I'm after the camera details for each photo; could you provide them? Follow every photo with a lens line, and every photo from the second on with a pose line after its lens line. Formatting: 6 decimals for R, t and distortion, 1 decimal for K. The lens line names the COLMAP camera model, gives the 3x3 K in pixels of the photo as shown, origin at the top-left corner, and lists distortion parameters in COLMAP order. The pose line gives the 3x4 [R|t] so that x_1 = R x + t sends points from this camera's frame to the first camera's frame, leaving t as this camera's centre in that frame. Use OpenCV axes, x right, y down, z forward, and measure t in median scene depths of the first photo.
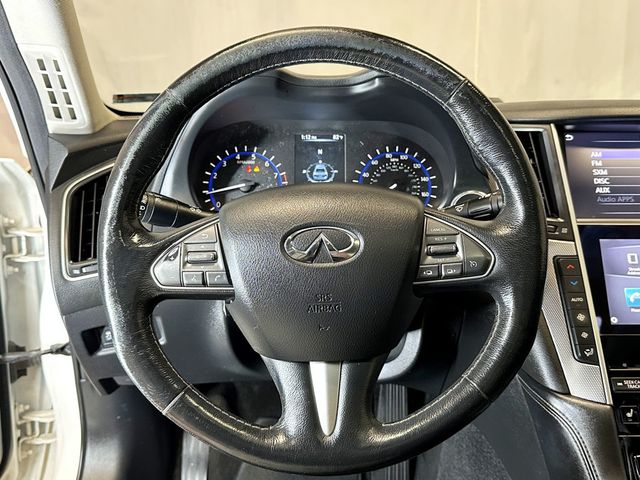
lens RADIAL K [[623.7, 0, 316.0], [0, 623.7, 241.4], [0, 0, 1]] dist [0.047458, 0.000000]
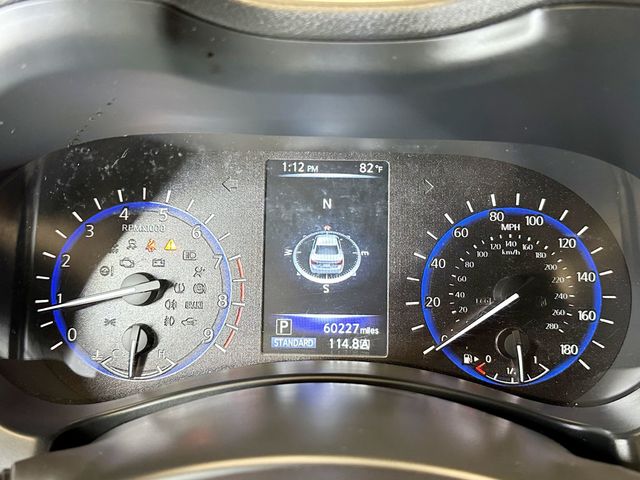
lens RADIAL K [[623.7, 0, 323.9], [0, 623.7, 241.4], [0, 0, 1]] dist [0.047458, 0.000000]
pose [[0.999916, 0.011523, -0.005900, 0.007438], [-0.011129, 0.997954, 0.062959, -0.145865], [0.006613, -0.062888, 0.997999, 0.596259]]
